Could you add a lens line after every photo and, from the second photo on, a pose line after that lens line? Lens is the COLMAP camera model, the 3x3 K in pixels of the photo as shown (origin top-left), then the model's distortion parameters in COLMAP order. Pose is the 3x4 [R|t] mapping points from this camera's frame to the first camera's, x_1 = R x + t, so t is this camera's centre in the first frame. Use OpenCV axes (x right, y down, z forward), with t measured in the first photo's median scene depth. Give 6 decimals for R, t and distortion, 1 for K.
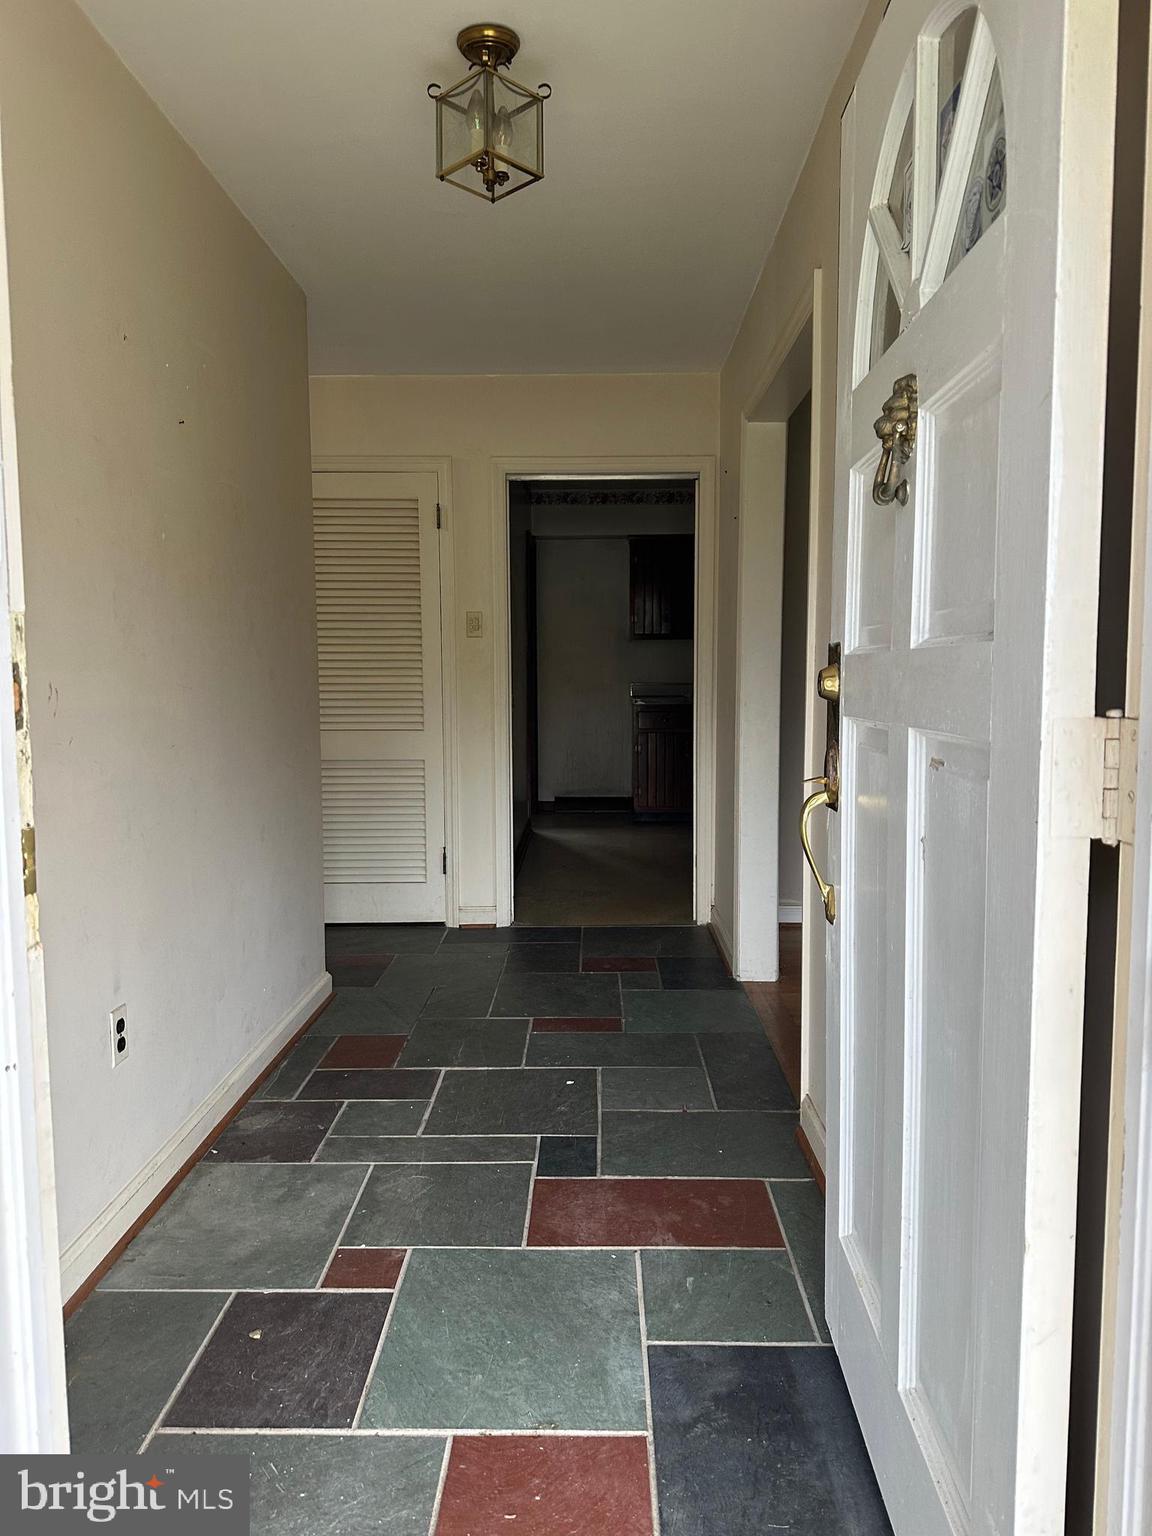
lens RADIAL K [[1087.2, 0, 585.7], [0, 1087.2, 775.0], [0, 0, 1]] dist [0.076645, -0.095494]
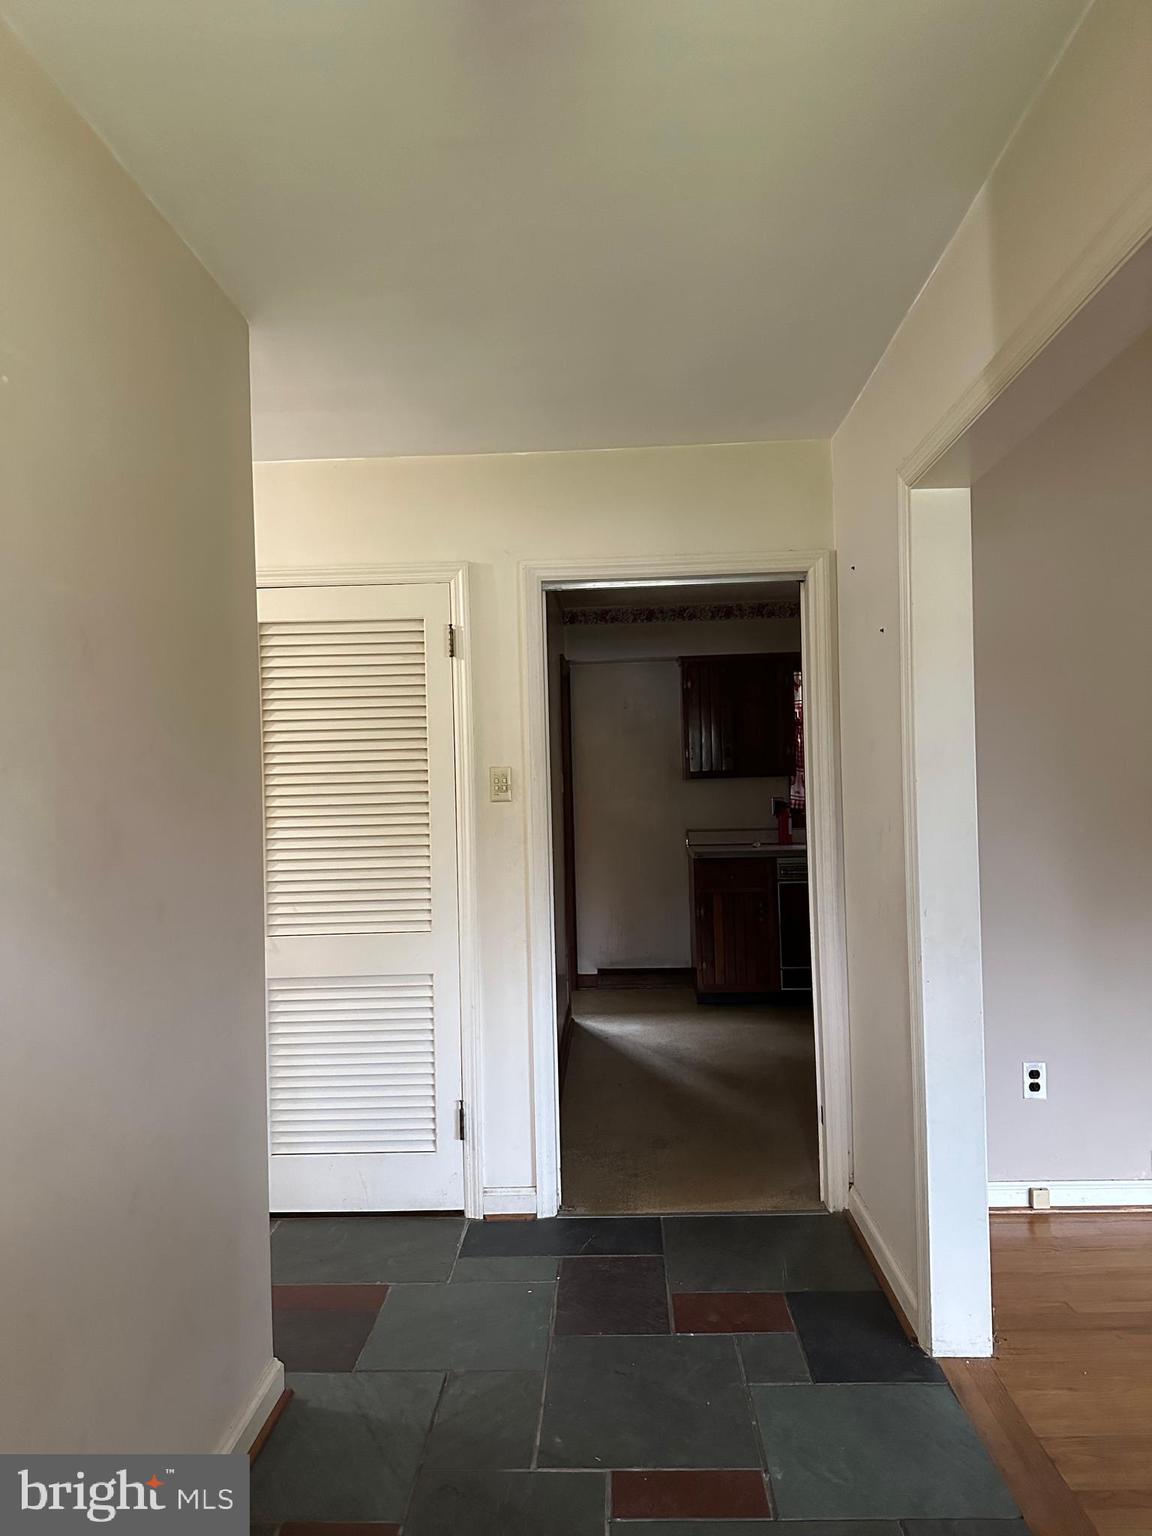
lens RADIAL K [[1087.2, 0, 583.3], [0, 1087.2, 777.3], [0, 0, 1]] dist [0.076645, -0.095494]
pose [[0.999486, -0.023525, -0.021792, -0.030611], [0.021111, 0.994241, -0.105066, -0.064625], [0.024138, 0.104552, 0.994226, 0.275203]]
